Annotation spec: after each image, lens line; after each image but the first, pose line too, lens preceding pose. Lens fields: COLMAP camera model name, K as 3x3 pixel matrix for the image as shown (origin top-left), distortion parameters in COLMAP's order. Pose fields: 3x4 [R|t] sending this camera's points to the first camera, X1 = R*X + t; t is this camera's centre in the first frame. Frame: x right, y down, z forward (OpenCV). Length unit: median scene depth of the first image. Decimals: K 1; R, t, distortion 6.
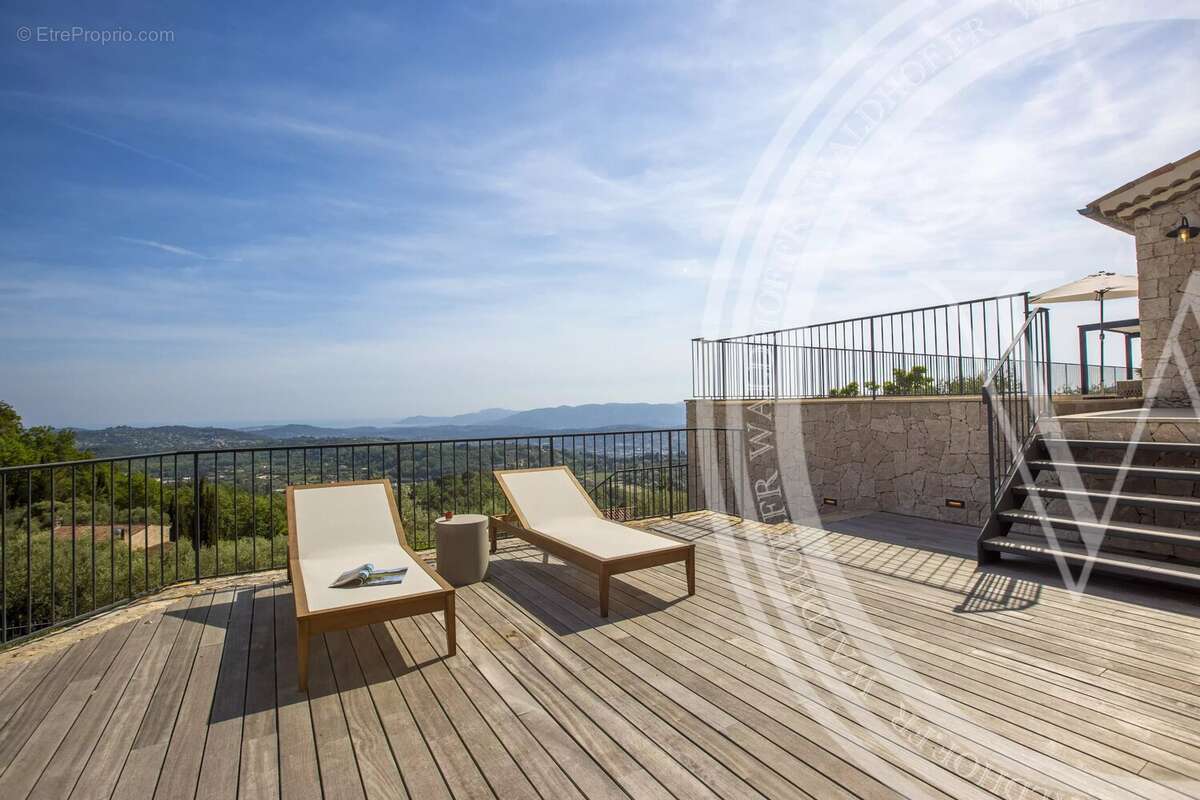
lens RADIAL K [[550.3, 0, 600.0], [0, 550.3, 400.0], [0, 0, 1]] dist [-0.050024, 0.011349]
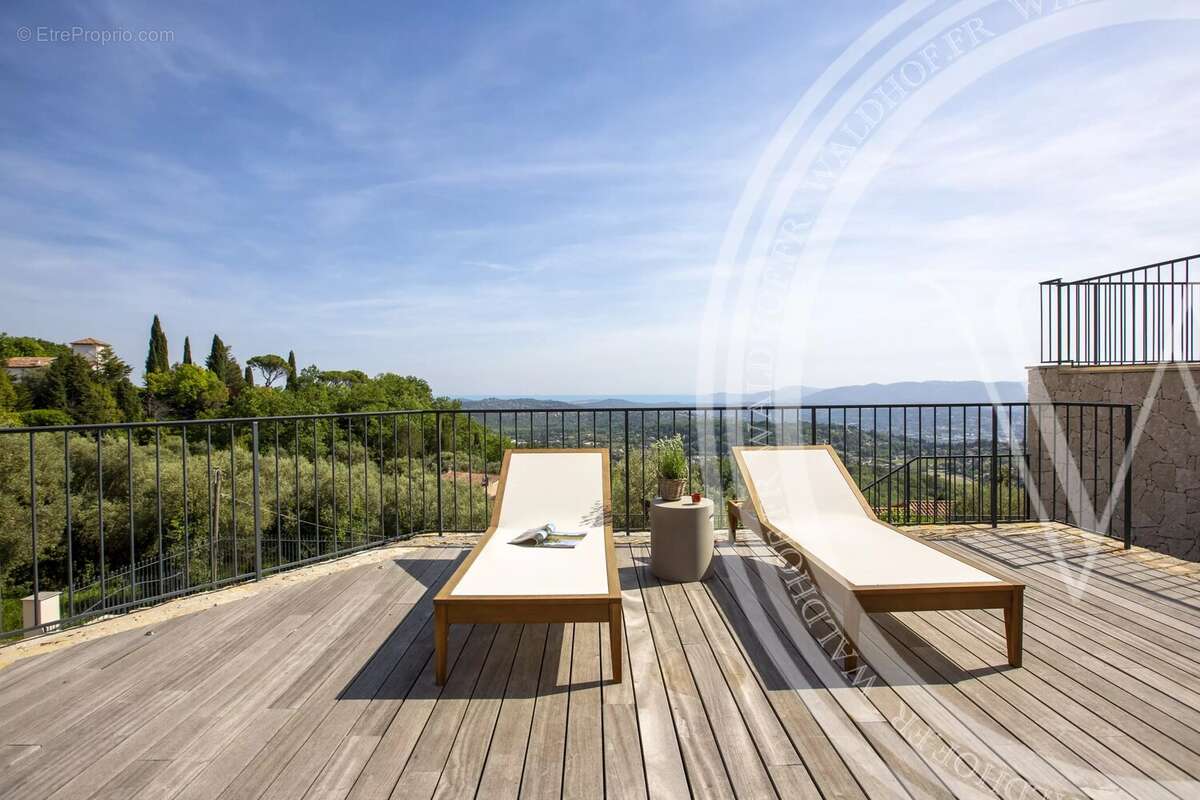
lens RADIAL K [[543.8, 0, 600.0], [0, 543.8, 400.0], [0, 0, 1]] dist [-0.069349, 0.027897]
pose [[0.859680, 0.018748, -0.510489, 0.062792], [0.002942, 0.999128, 0.041647, 0.034668], [0.510825, -0.037305, 0.858875, 0.277332]]
